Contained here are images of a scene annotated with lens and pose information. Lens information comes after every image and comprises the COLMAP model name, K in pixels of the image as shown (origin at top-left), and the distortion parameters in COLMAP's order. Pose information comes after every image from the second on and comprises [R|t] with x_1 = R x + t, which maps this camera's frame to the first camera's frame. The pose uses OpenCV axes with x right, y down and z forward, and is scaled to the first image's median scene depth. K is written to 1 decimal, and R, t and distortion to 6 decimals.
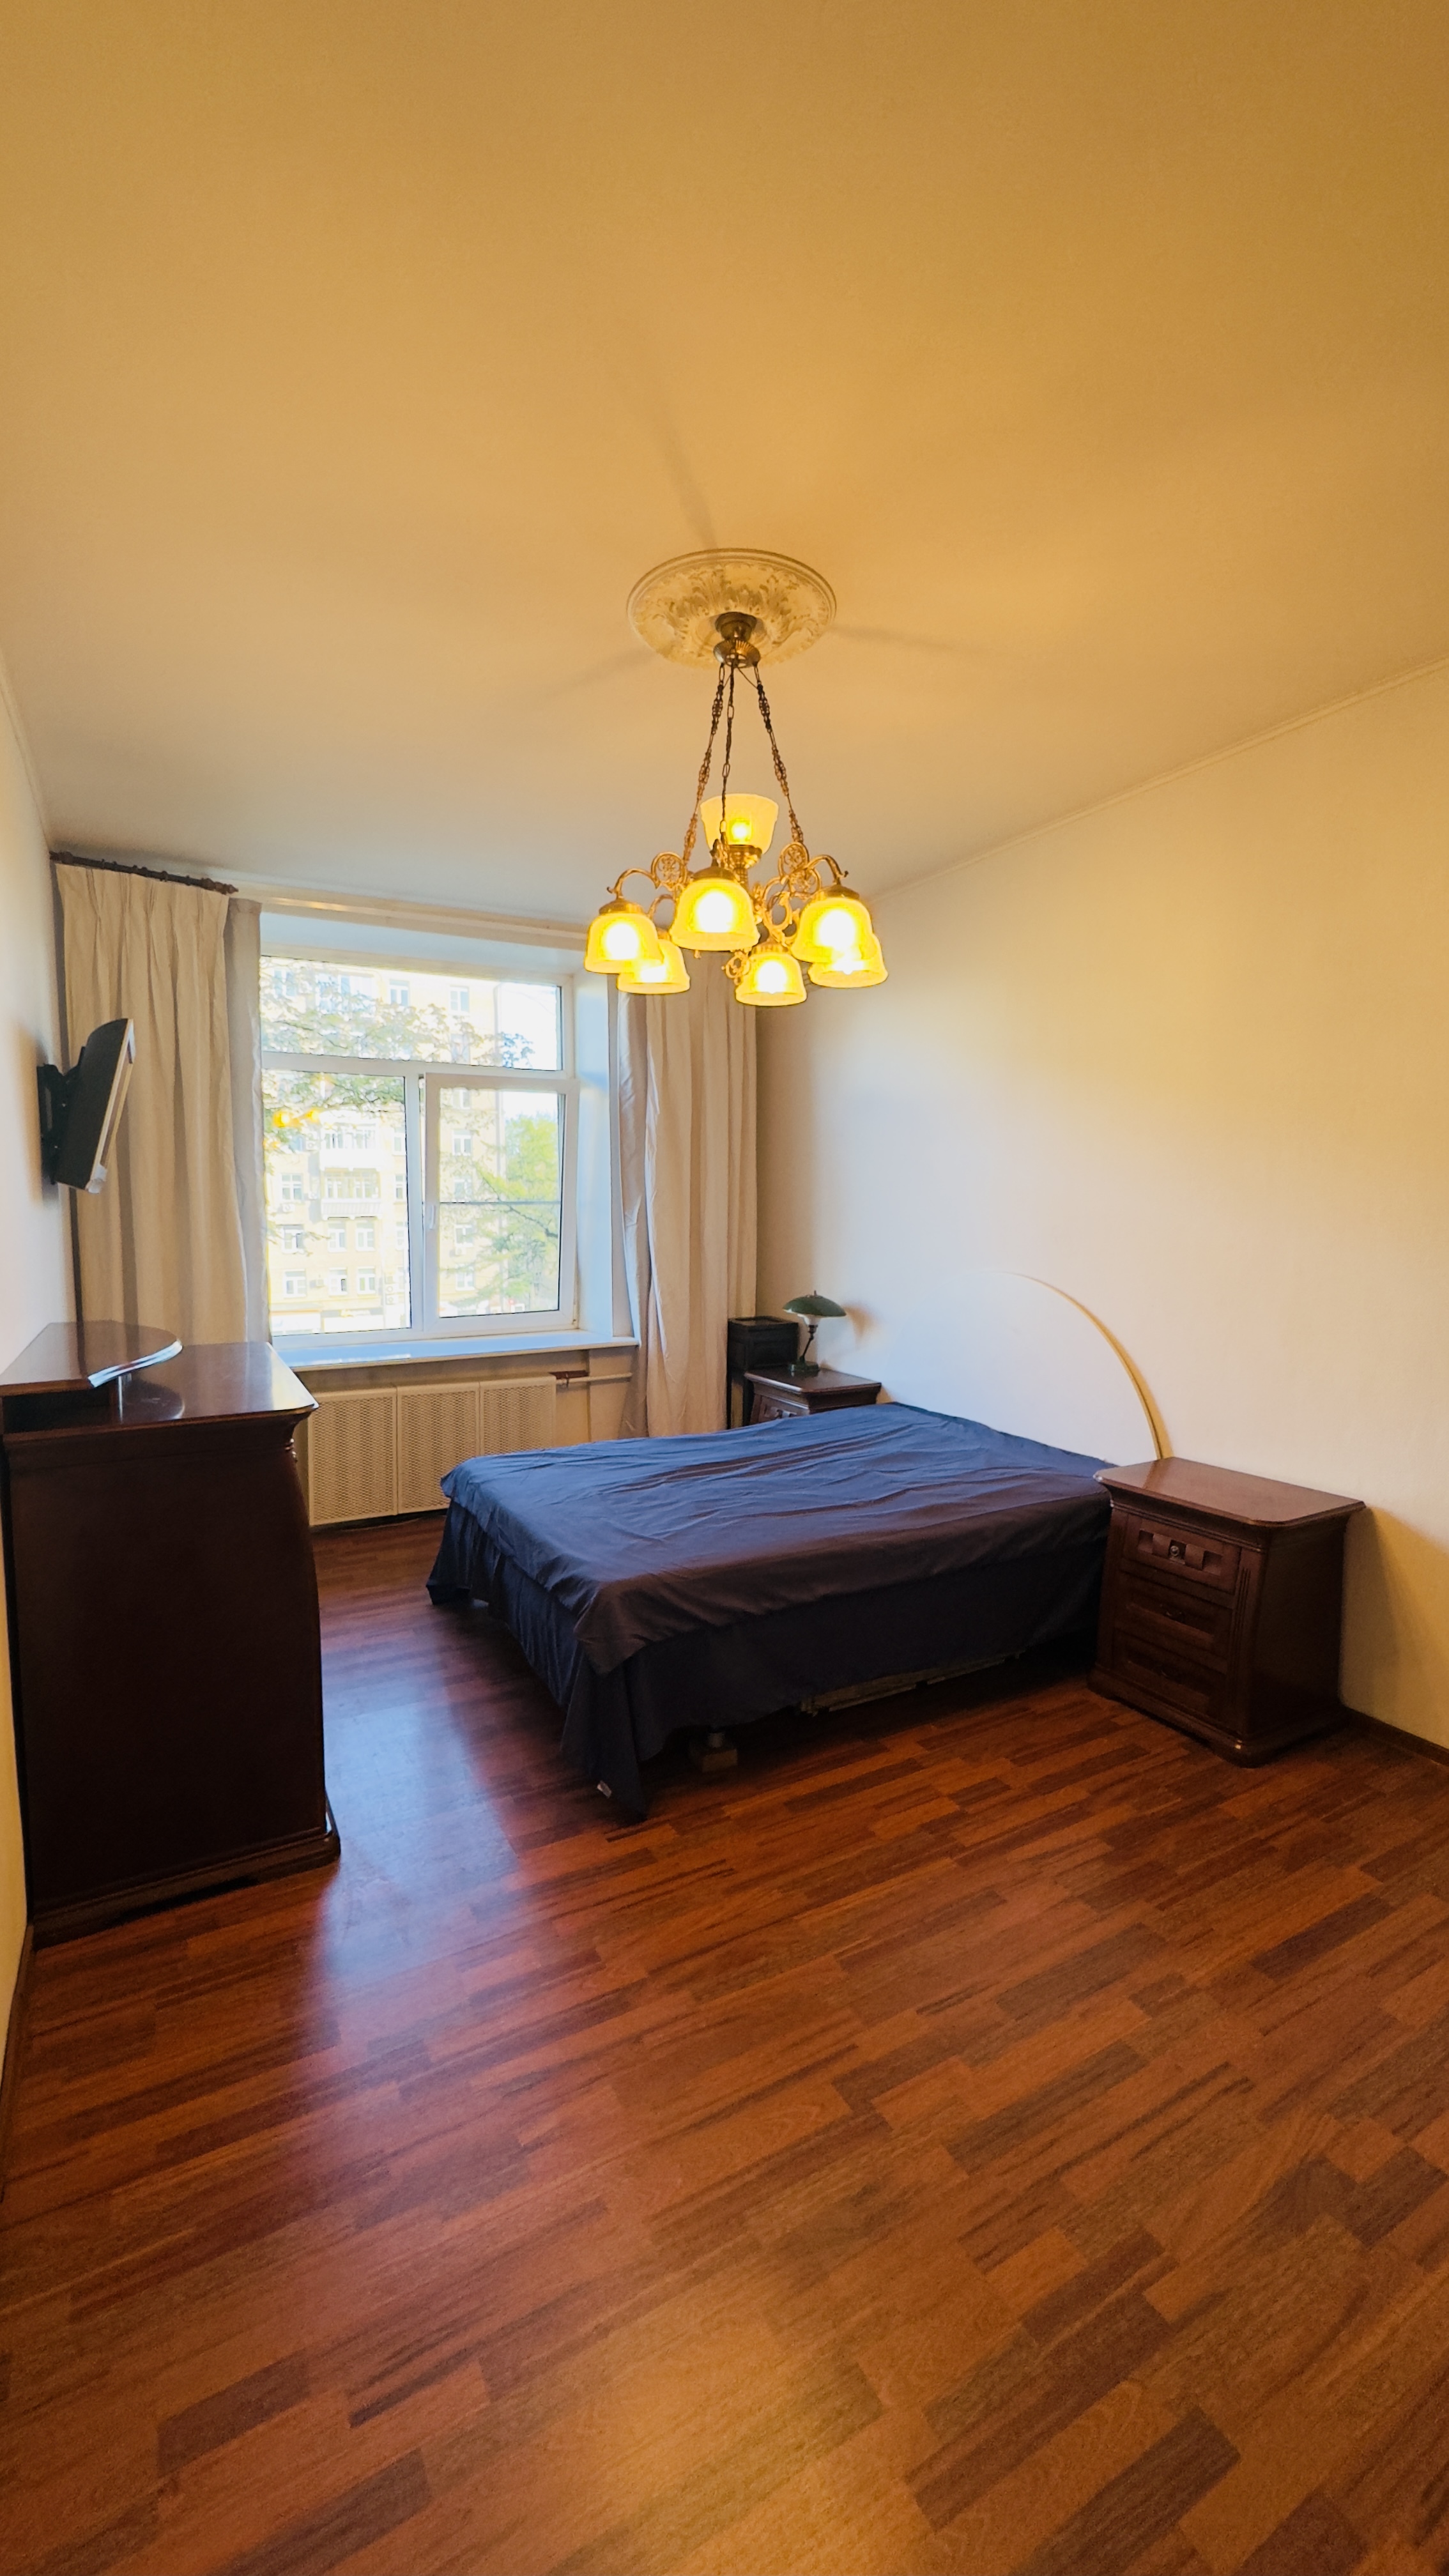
lens RADIAL K [[1022.6, 0, 730.4], [0, 1022.6, 1289.7], [0, 0, 1]] dist [-0.002247, -0.000111]
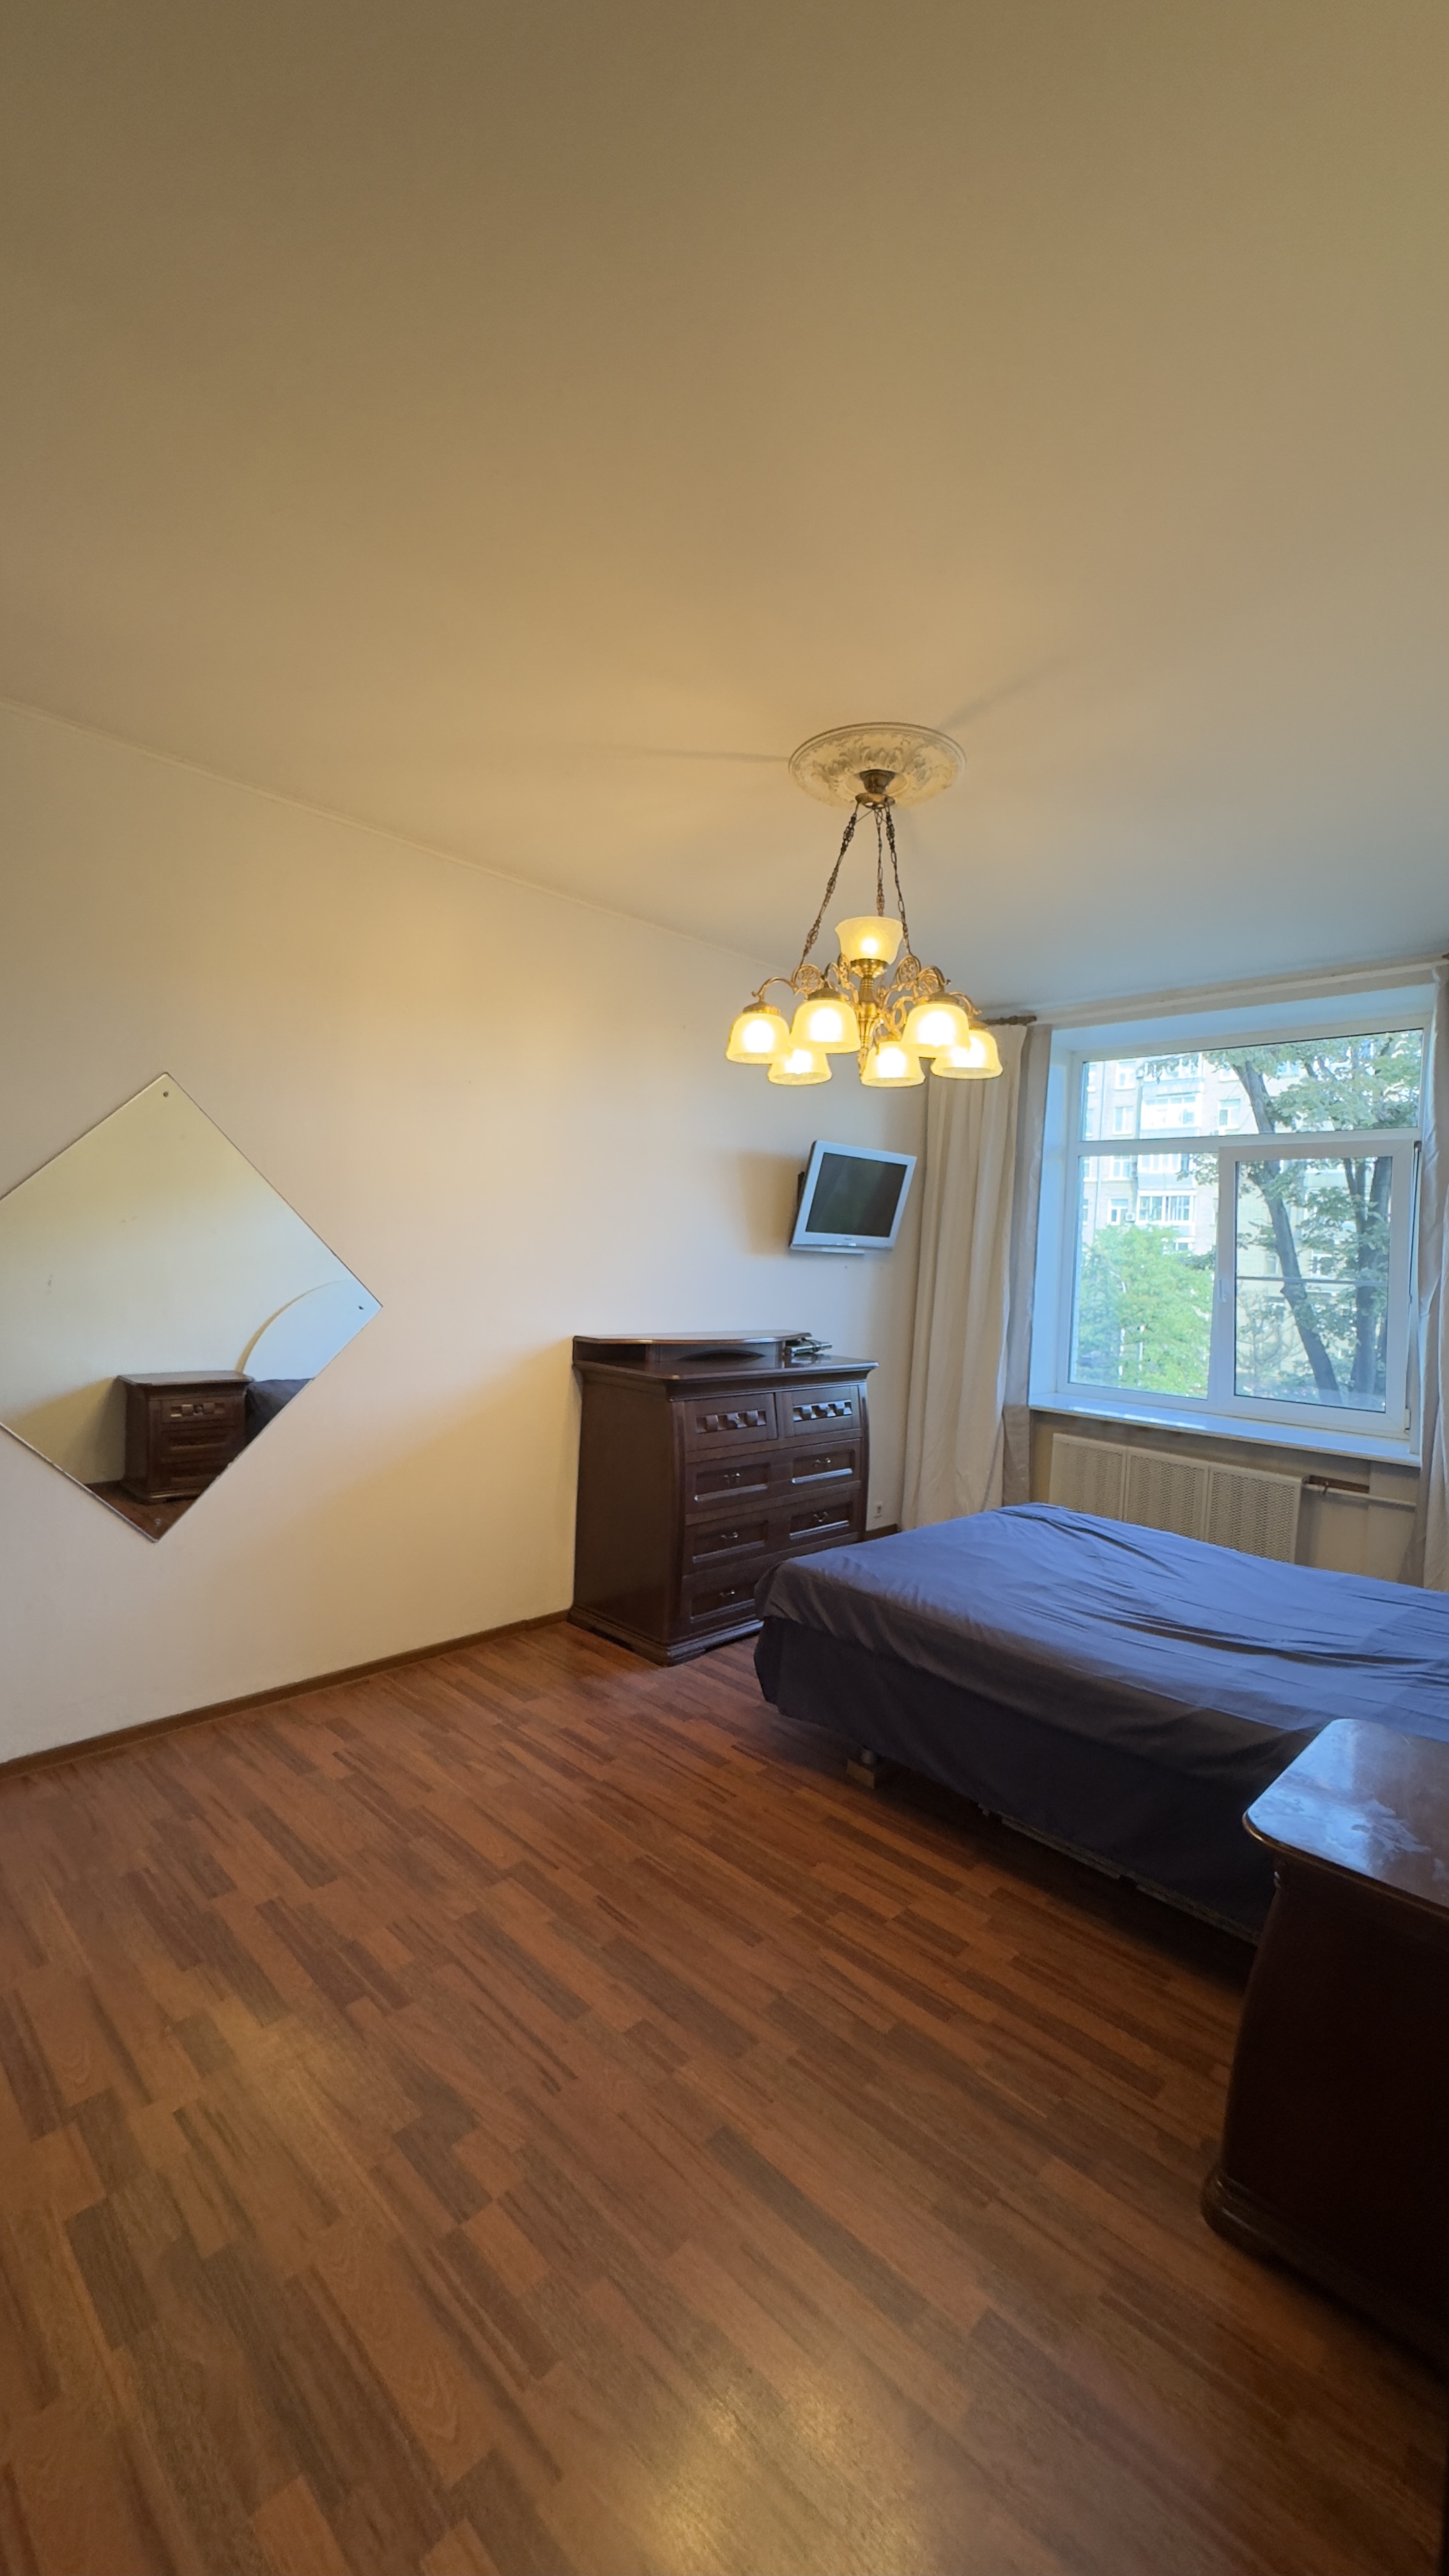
lens RADIAL K [[1022.6, 0, 730.4], [0, 1022.6, 1289.7], [0, 0, 1]] dist [-0.002247, -0.000111]
pose [[0.281258, 0.049911, -0.958333, 1.136656], [-0.125812, 0.991945, 0.014738, -0.058638], [0.951349, 0.116424, 0.285272, 0.578106]]
